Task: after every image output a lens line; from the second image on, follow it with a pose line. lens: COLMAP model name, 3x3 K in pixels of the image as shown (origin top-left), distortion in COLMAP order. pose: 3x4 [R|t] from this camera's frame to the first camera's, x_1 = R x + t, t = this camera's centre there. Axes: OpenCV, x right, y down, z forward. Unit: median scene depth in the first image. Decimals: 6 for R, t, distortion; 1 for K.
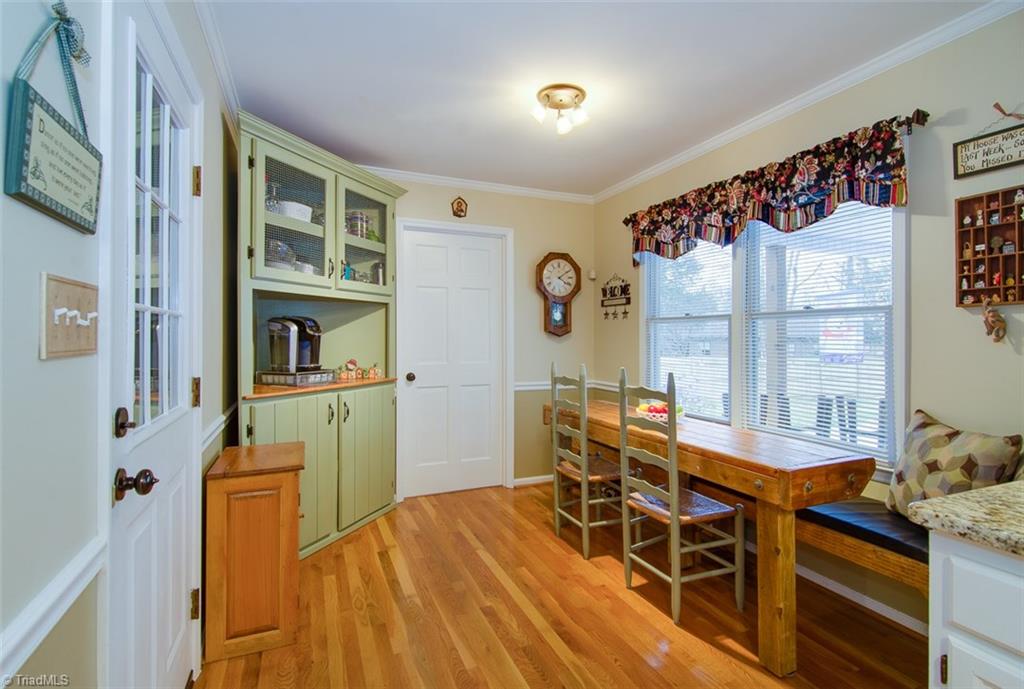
lens RADIAL K [[491.5, 0, 518.2], [0, 491.5, 336.1], [0, 0, 1]] dist [0.020974, -0.018692]
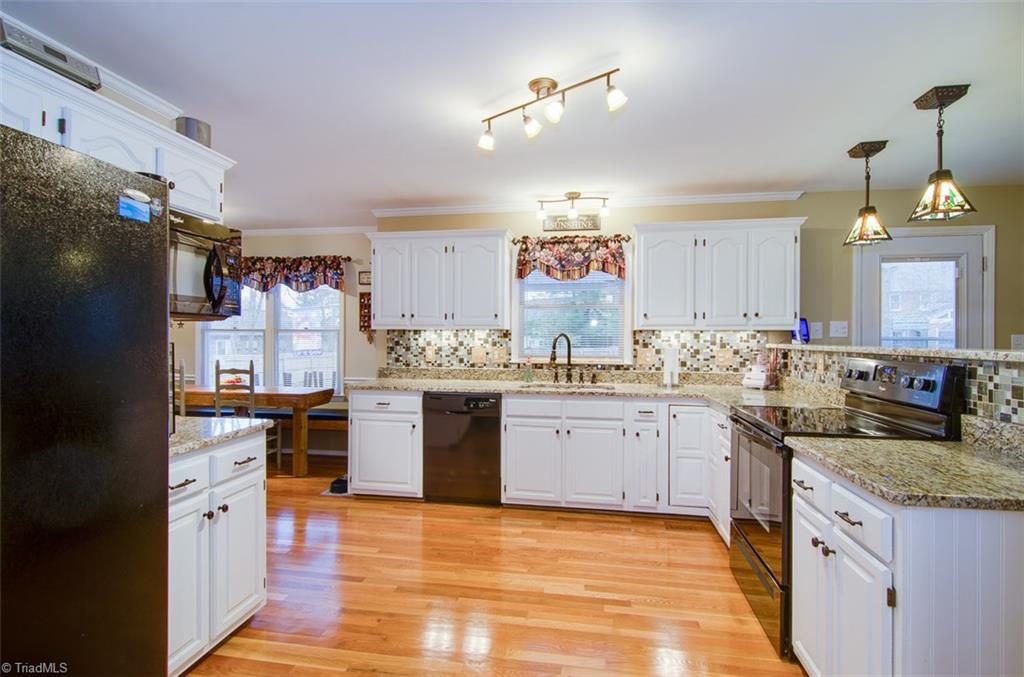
lens RADIAL K [[486.8, 0, 512.2], [0, 486.8, 334.9], [0, 0, 1]] dist [0.024775, -0.013014]
pose [[0.543042, 0.001144, 0.839705, -0.600915], [-0.004764, 0.999987, 0.001718, -0.030497], [-0.839692, -0.004933, 0.543040, -0.767404]]
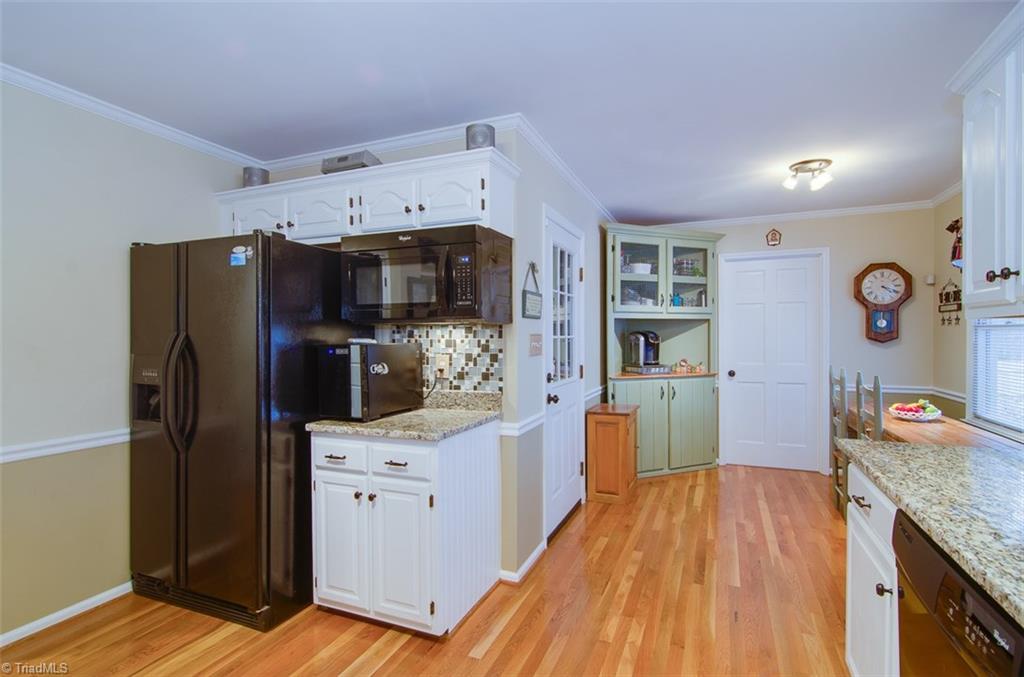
lens RADIAL K [[485.5, 0, 511.2], [0, 485.5, 340.8], [0, 0, 1]] dist [0.021281, -0.013336]
pose [[0.688100, 0.000535, -0.725615, 0.413544], [0.009090, 0.999915, 0.009358, -0.027942], [0.725559, -0.013035, 0.688037, -0.418255]]
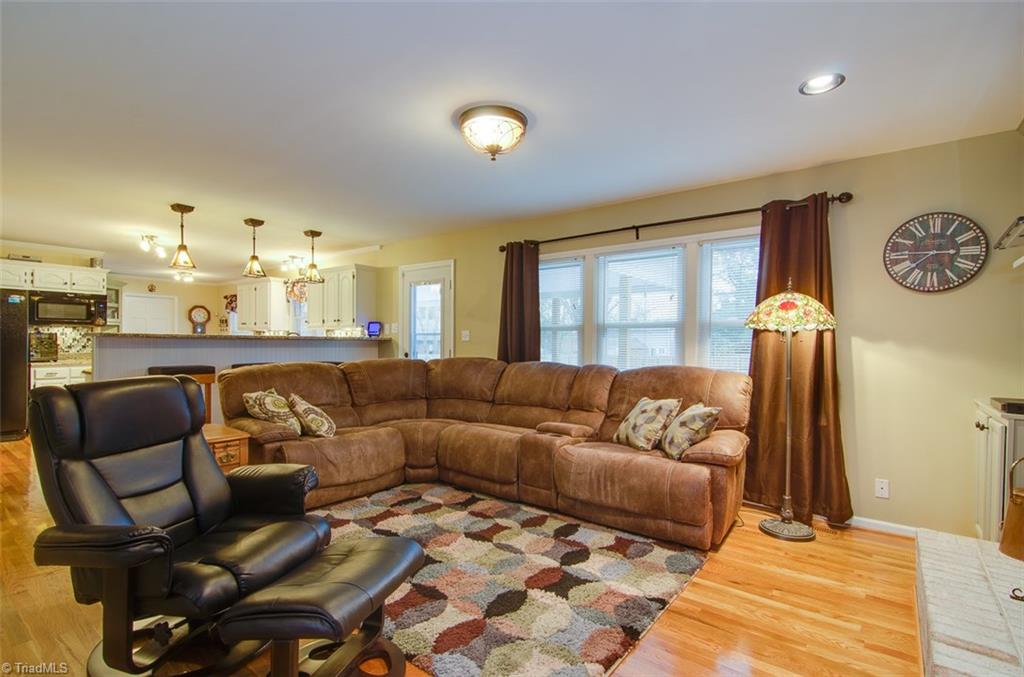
lens RADIAL K [[485.5, 0, 511.2], [0, 485.5, 340.8], [0, 0, 1]] dist [0.021281, -0.013336]
pose [[0.876251, 0.003562, 0.481842, 0.395093], [-0.005941, 0.999977, 0.003410, -0.003302], [-0.481819, -0.005851, 0.876251, -2.871119]]
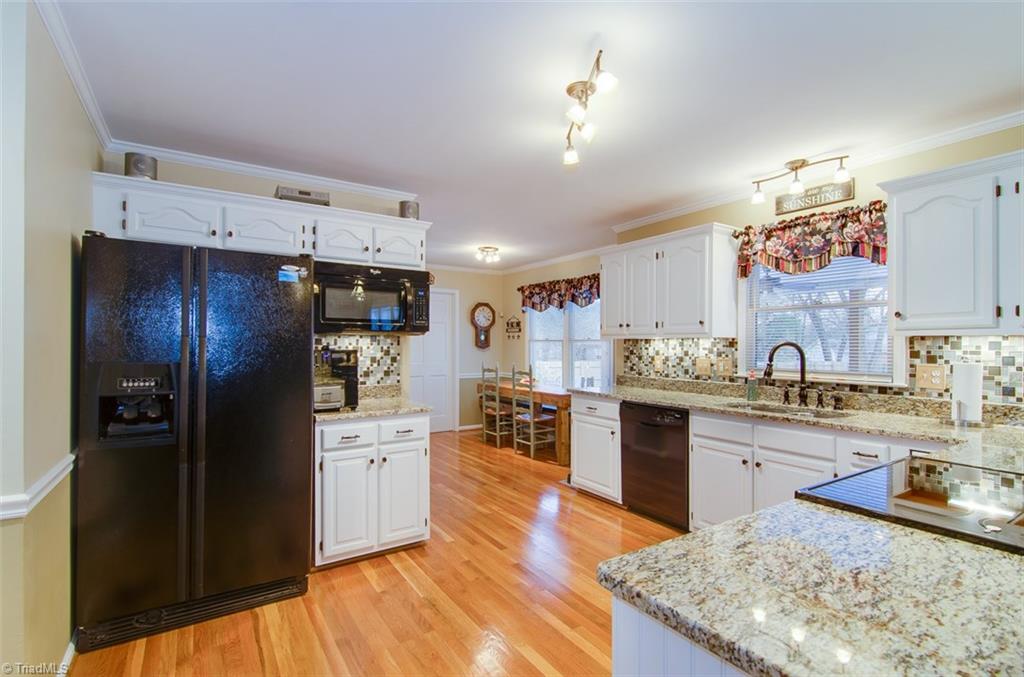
lens RADIAL K [[485.5, 0, 511.2], [0, 485.5, 340.8], [0, 0, 1]] dist [0.021281, -0.013336]
pose [[0.985956, -0.000054, 0.167003, -0.161510], [0.000562, 0.999995, -0.002991, -0.032576], [-0.167002, 0.003043, 0.985952, -1.106133]]
